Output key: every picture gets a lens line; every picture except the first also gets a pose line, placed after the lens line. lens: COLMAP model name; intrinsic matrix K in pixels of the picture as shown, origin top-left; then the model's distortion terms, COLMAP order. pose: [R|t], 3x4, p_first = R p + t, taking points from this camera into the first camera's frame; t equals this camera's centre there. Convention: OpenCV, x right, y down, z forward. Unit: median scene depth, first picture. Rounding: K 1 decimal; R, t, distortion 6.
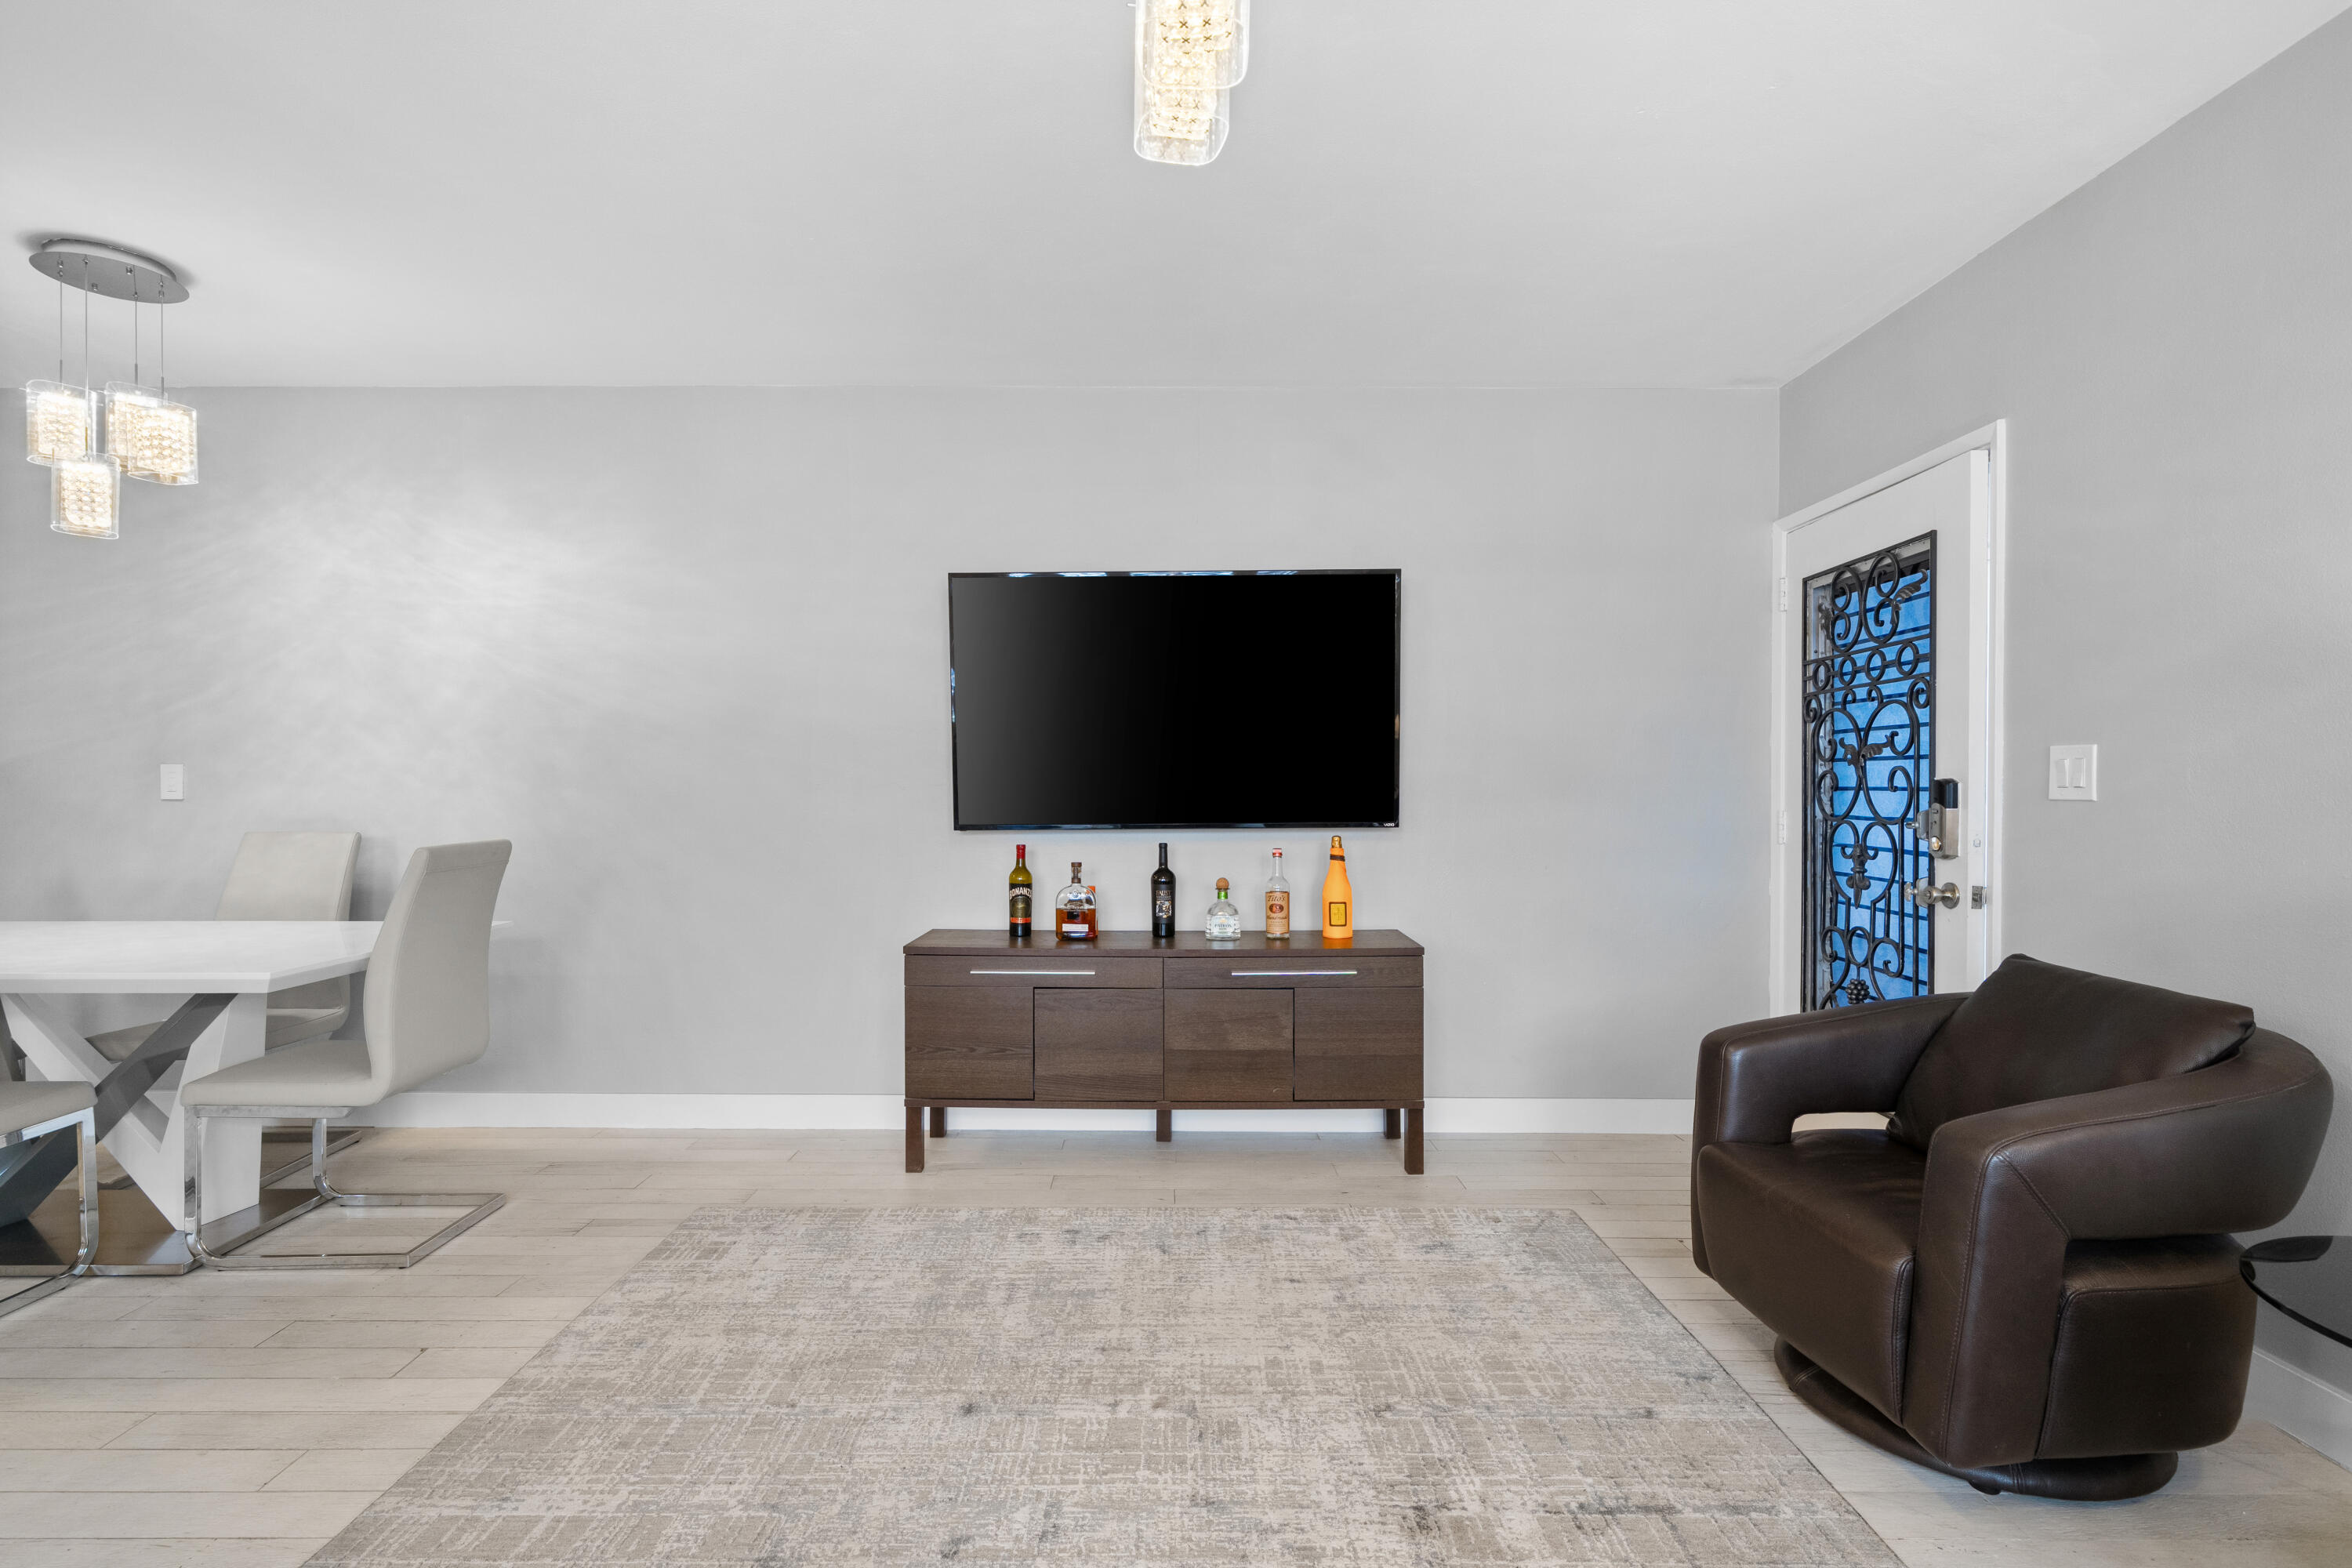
lens RADIAL K [[1090.7, 0, 1164.3], [0, 1090.7, 796.4], [0, 0, 1]] dist [-0.002334, -0.000051]
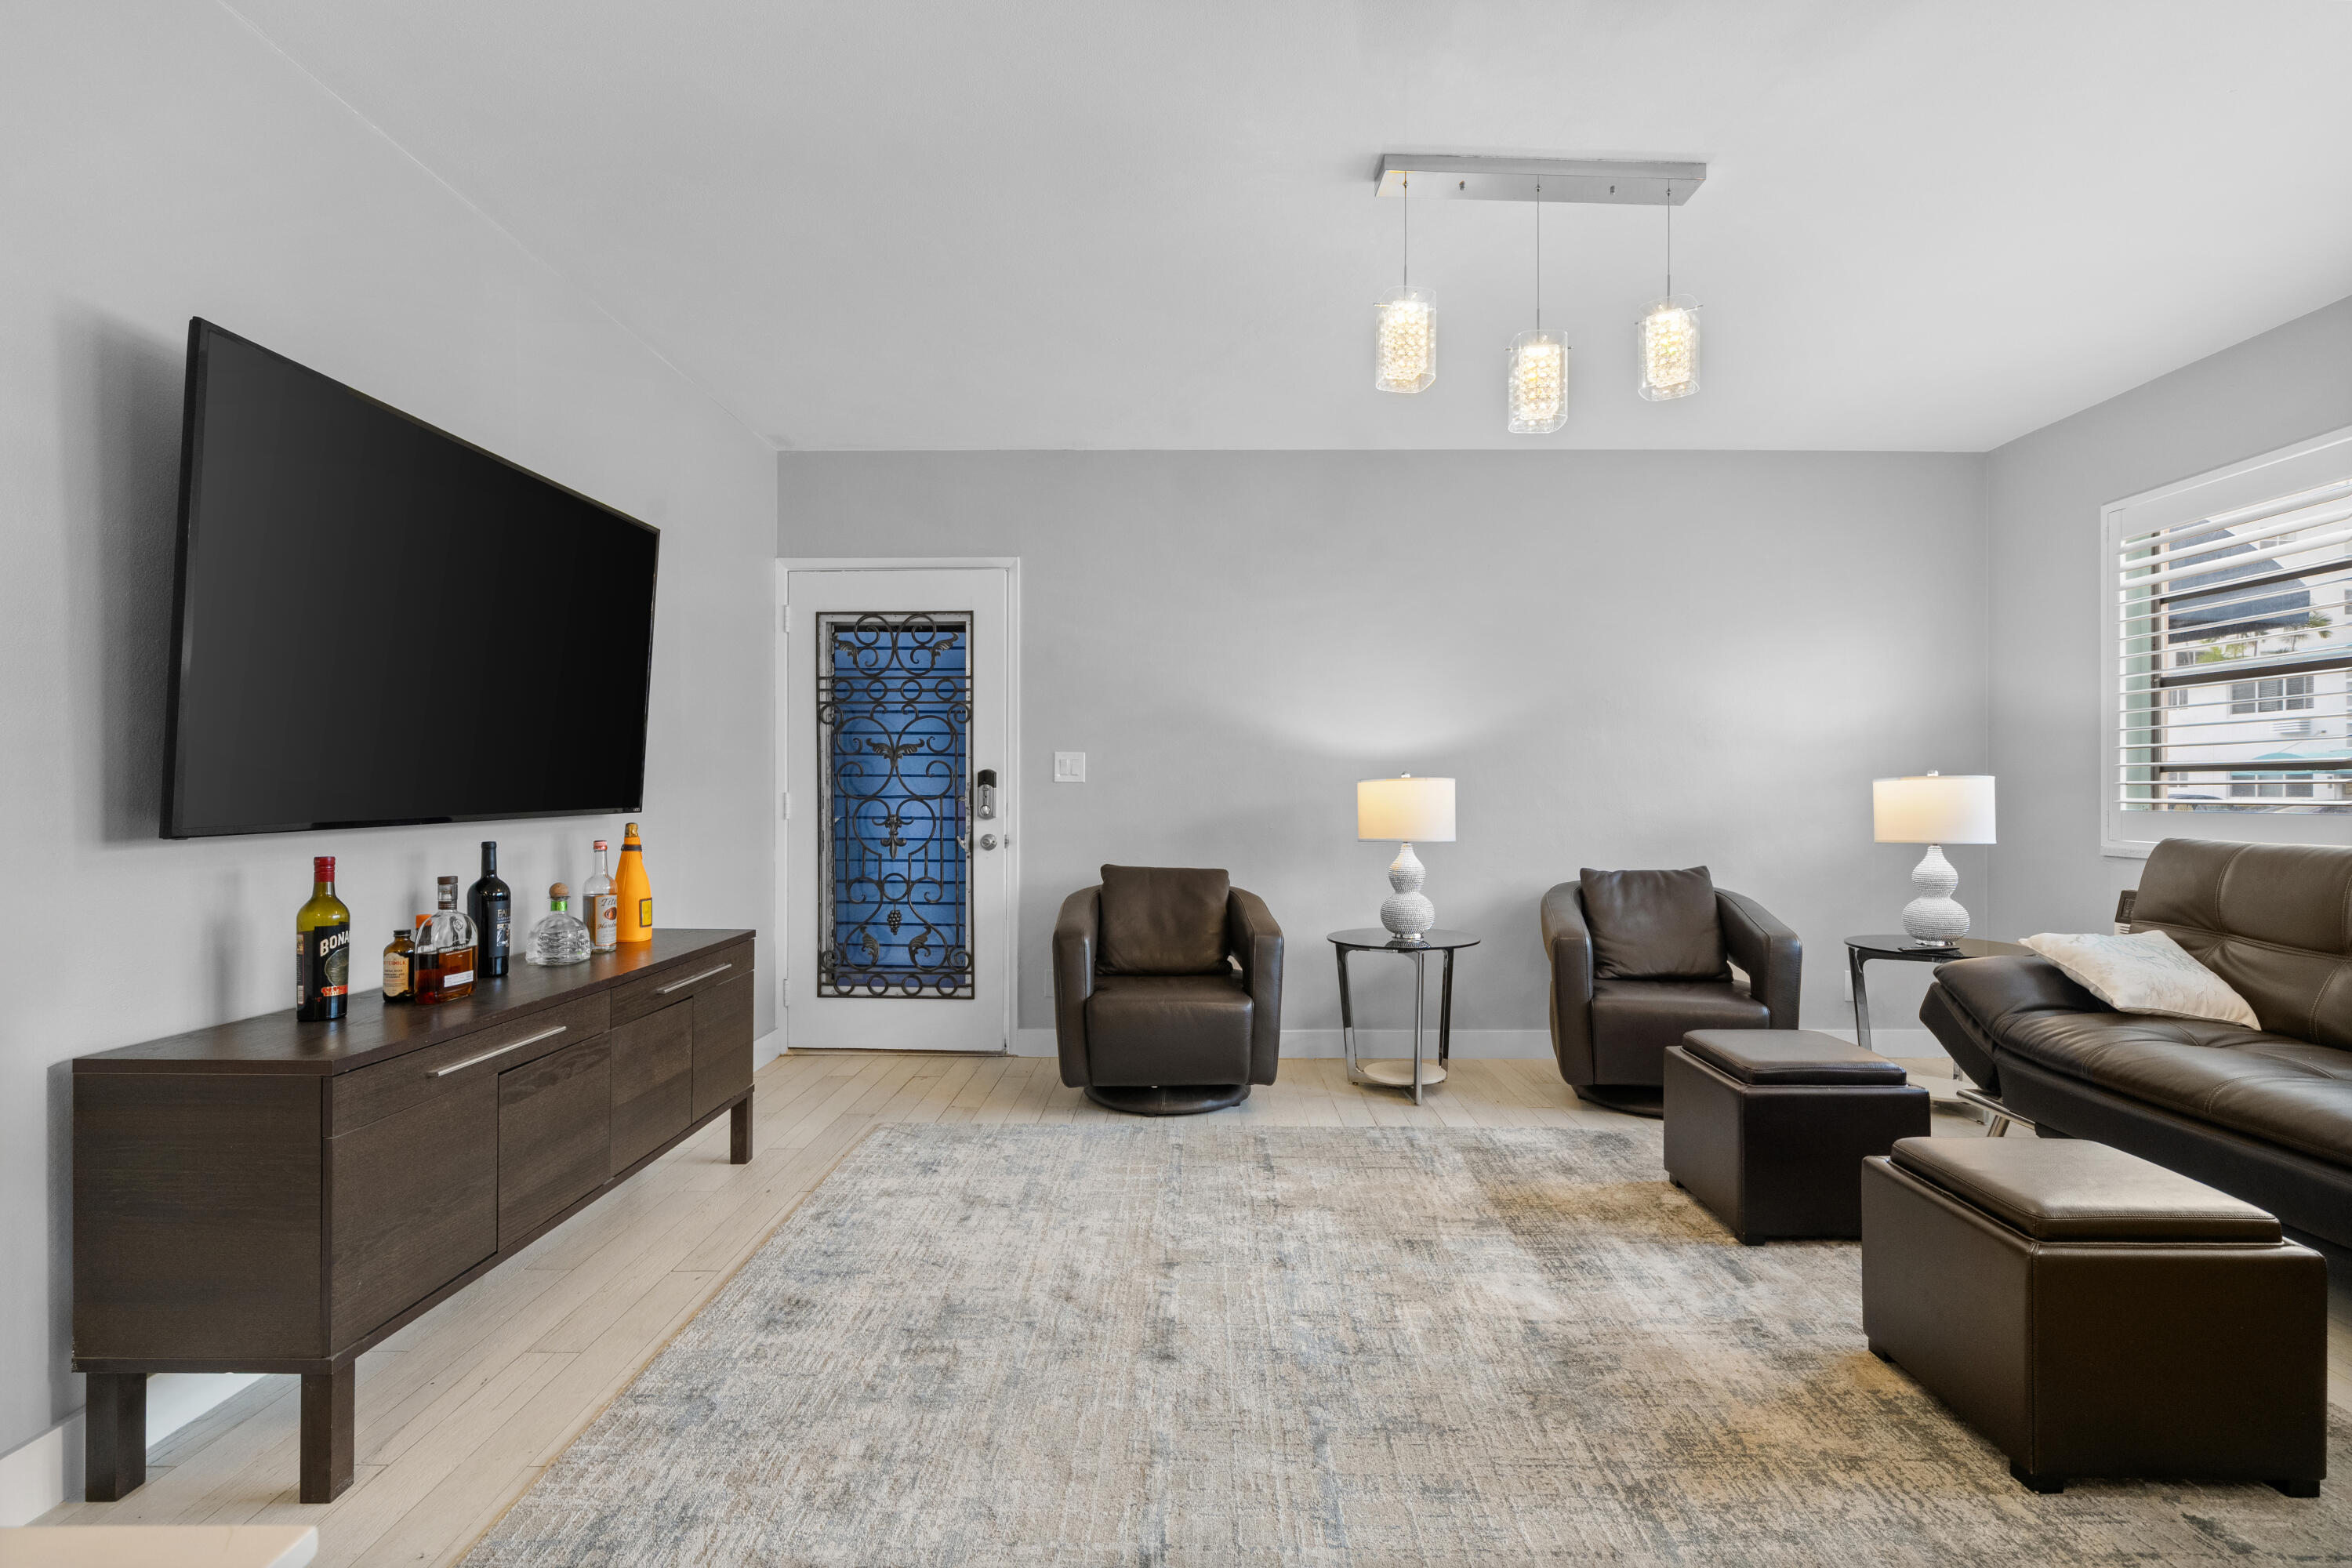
lens RADIAL K [[1088.3, 0, 1203.6], [0, 1088.3, 799.8], [0, 0, 1]] dist [0.000213, 0.000103]
pose [[-0.000575, -0.009044, 0.999959, -0.808673], [0.006797, 0.999936, 0.009047, 0.015141], [-0.999977, 0.006802, -0.000513, 0.638501]]
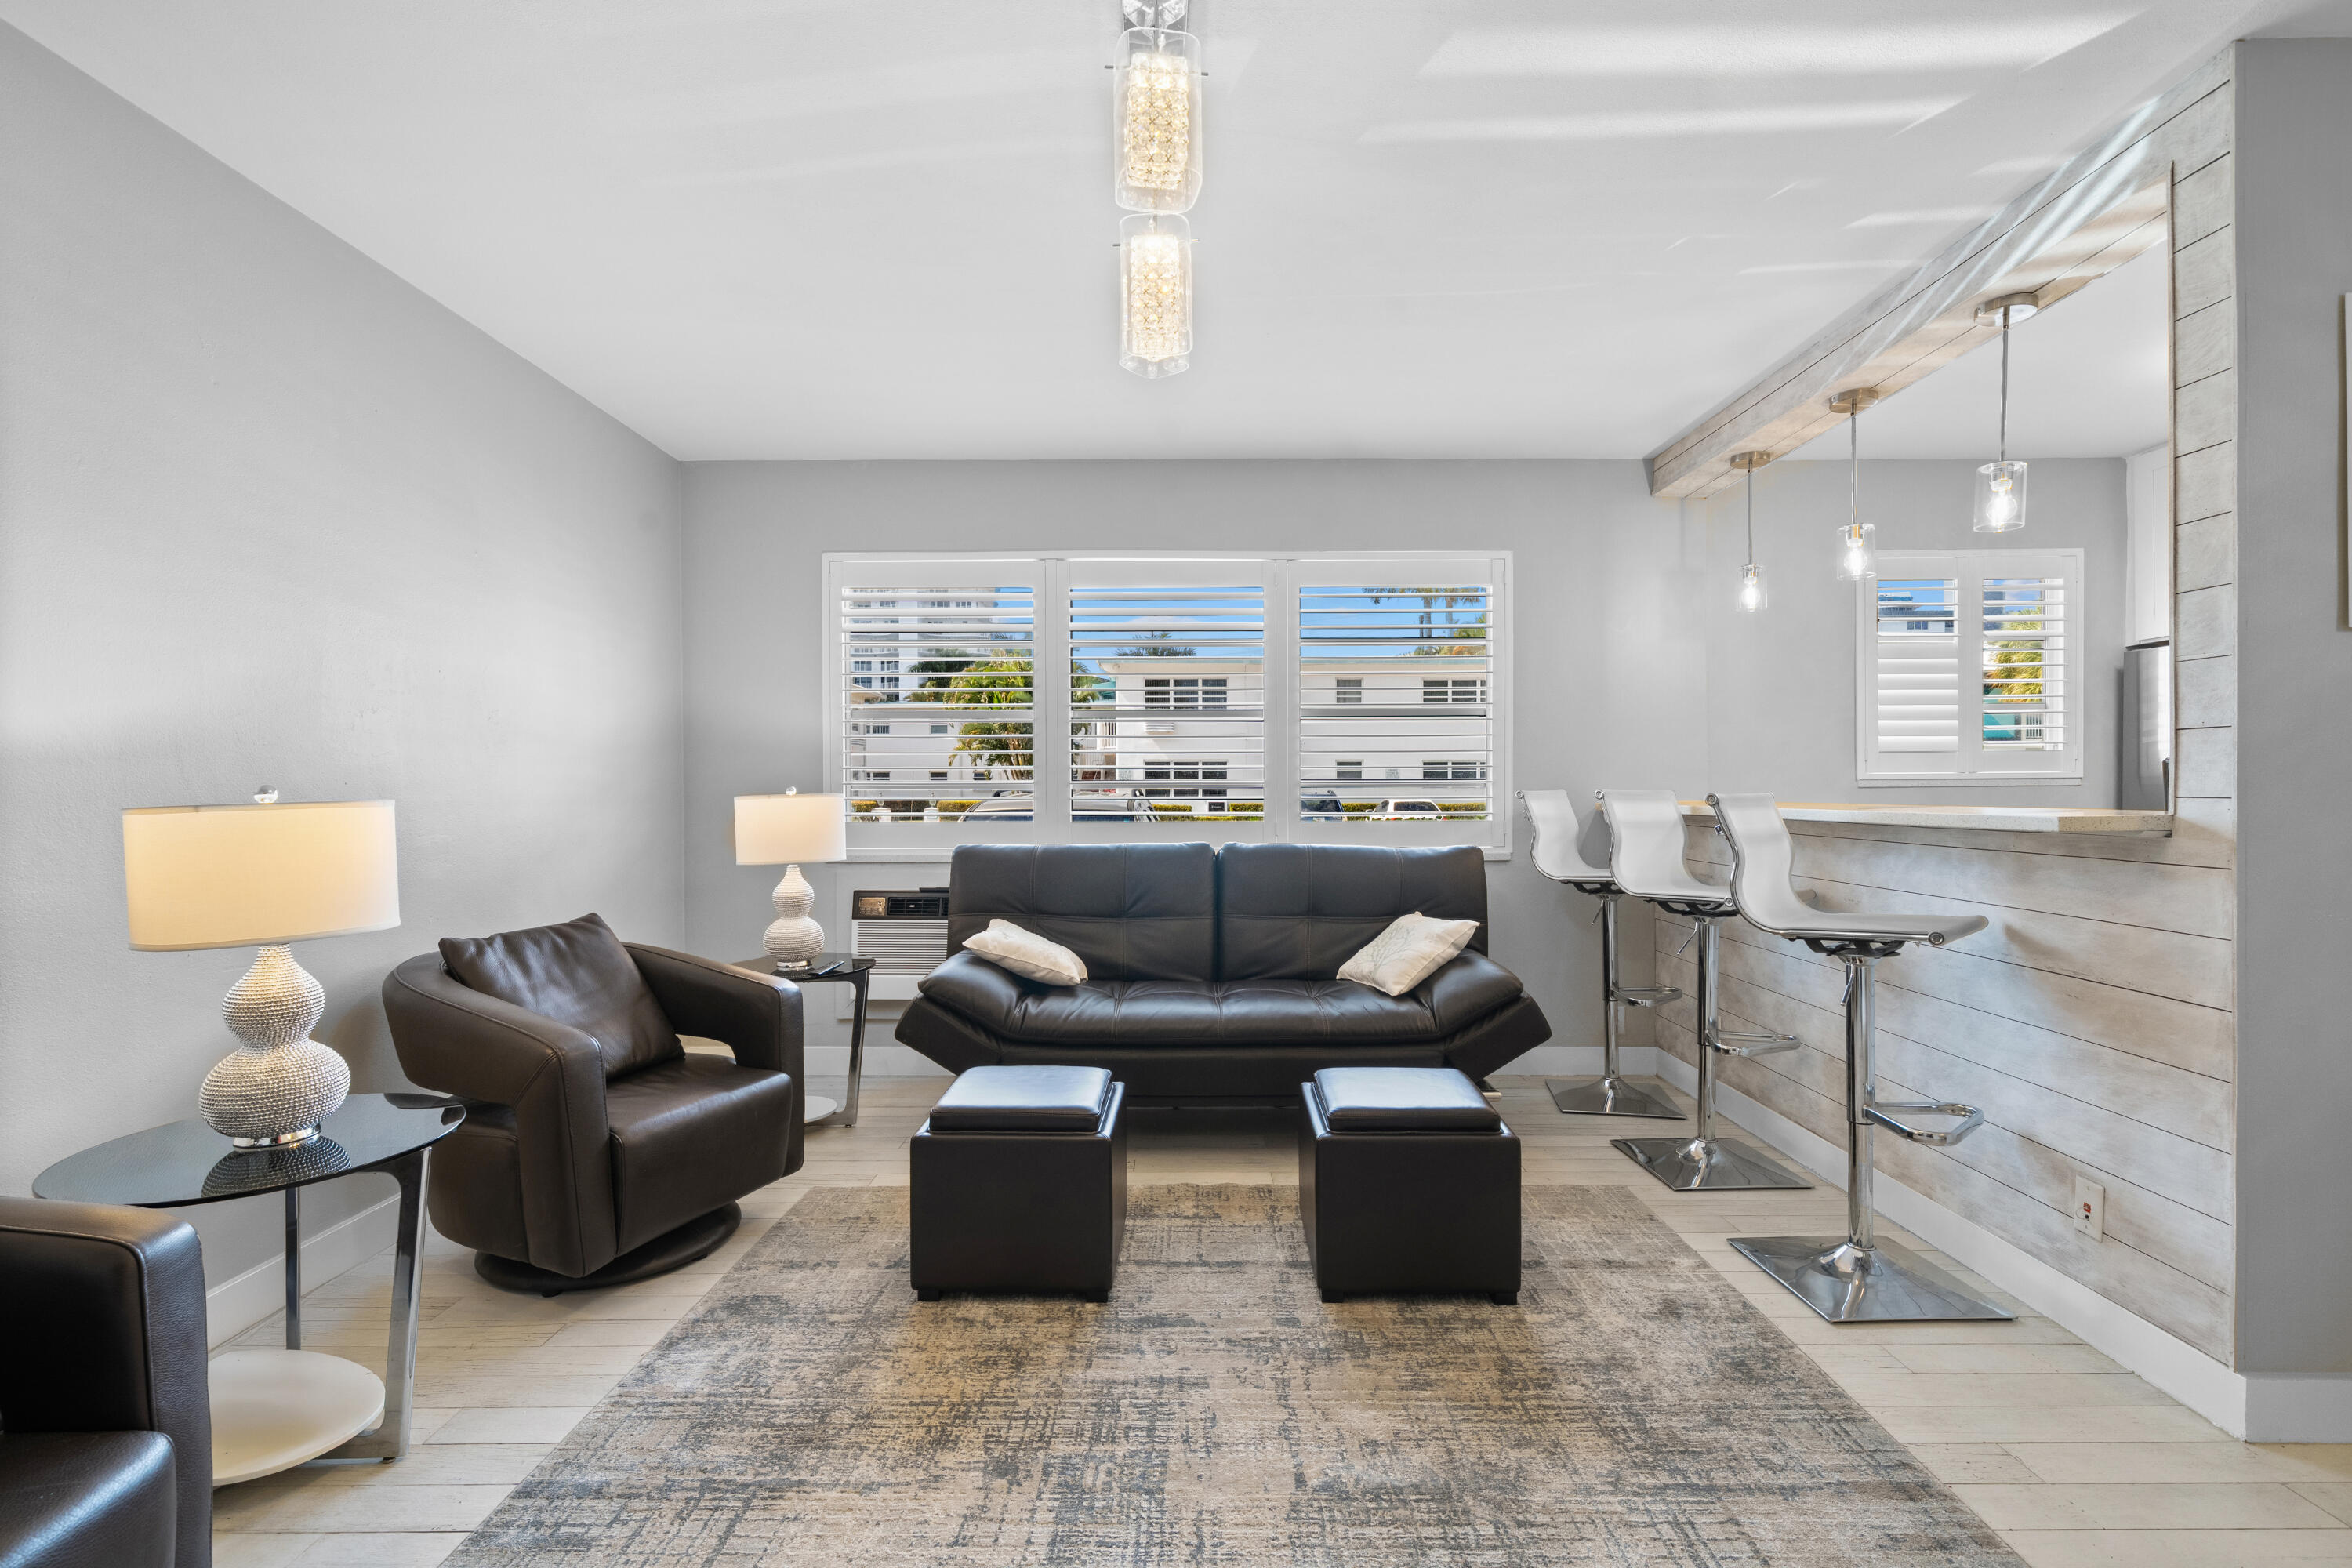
lens RADIAL K [[1067.8, 0, 1178.6], [0, 1067.8, 800.7], [0, 0, 1]] dist [-0.000886, -0.000560]
pose [[-0.999998, -0.001745, 0.000538, -0.002884], [-0.001737, 0.999870, 0.016037, -0.007272], [-0.000566, 0.016036, -0.999871, 0.999218]]
